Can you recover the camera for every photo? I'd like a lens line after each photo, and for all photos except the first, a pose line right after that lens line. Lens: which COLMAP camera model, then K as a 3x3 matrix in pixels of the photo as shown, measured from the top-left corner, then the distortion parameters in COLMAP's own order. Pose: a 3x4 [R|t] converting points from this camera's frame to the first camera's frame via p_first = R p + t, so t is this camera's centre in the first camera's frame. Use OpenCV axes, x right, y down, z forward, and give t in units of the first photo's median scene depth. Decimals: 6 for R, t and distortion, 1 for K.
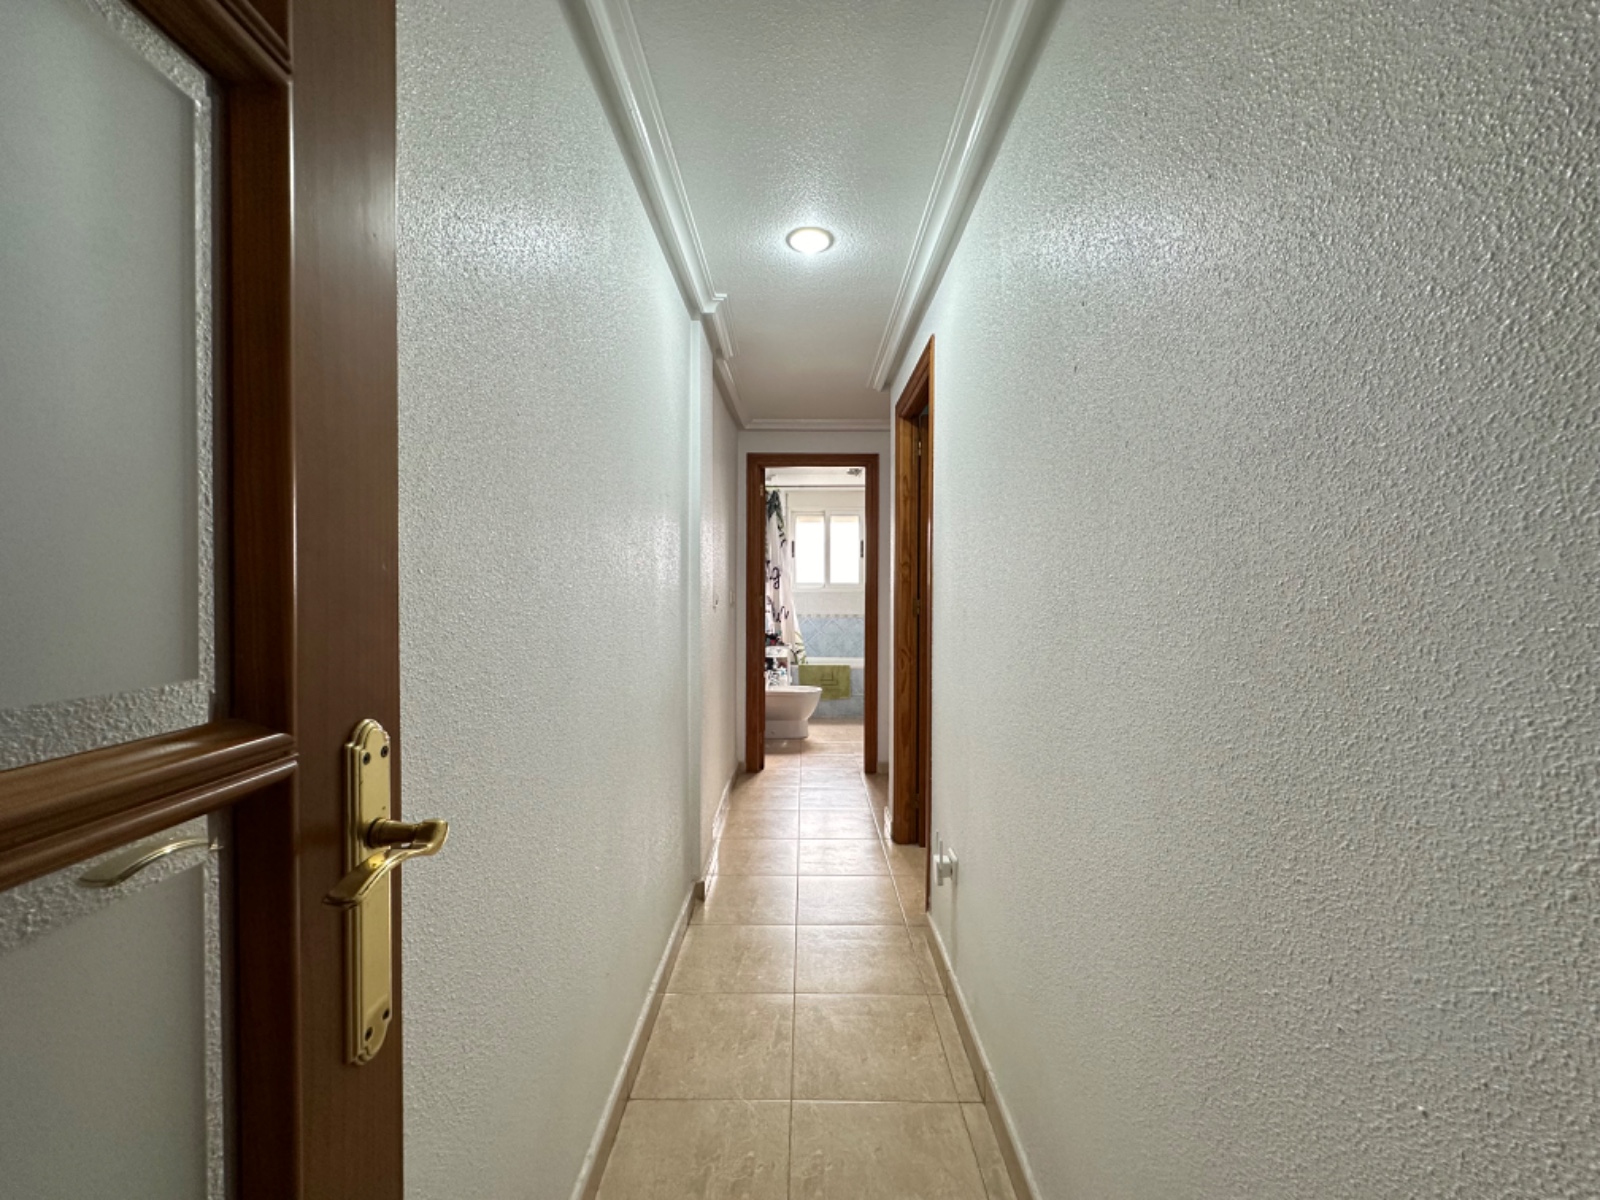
lens RADIAL K [[638.9, 0, 803.0], [0, 638.9, 600.7], [0, 0, 1]] dist [-0.002025, -0.000083]
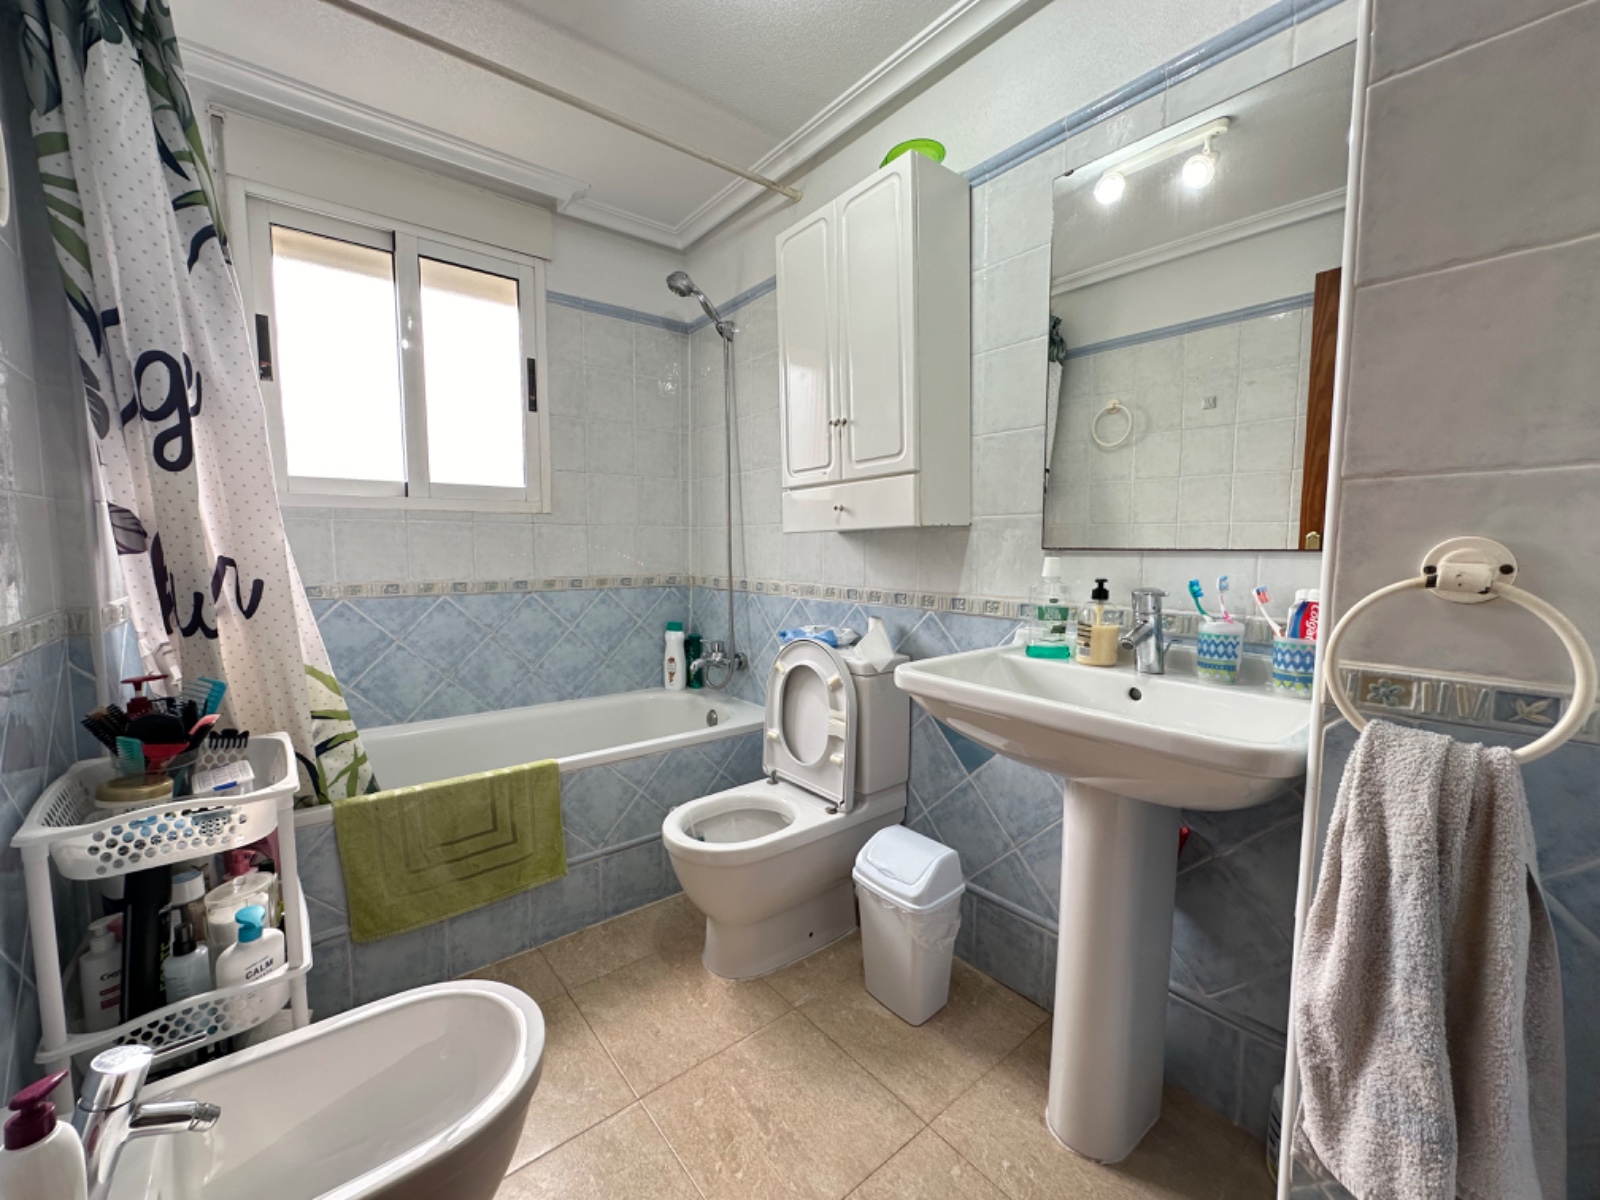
lens RADIAL K [[638.9, 0, 803.0], [0, 638.9, 600.7], [0, 0, 1]] dist [-0.002025, -0.000083]
pose [[0.778026, -0.053992, 0.625907, -0.015375], [0.007295, 0.997009, 0.076937, 0.007548], [-0.628189, -0.055294, 0.776093, 0.702275]]
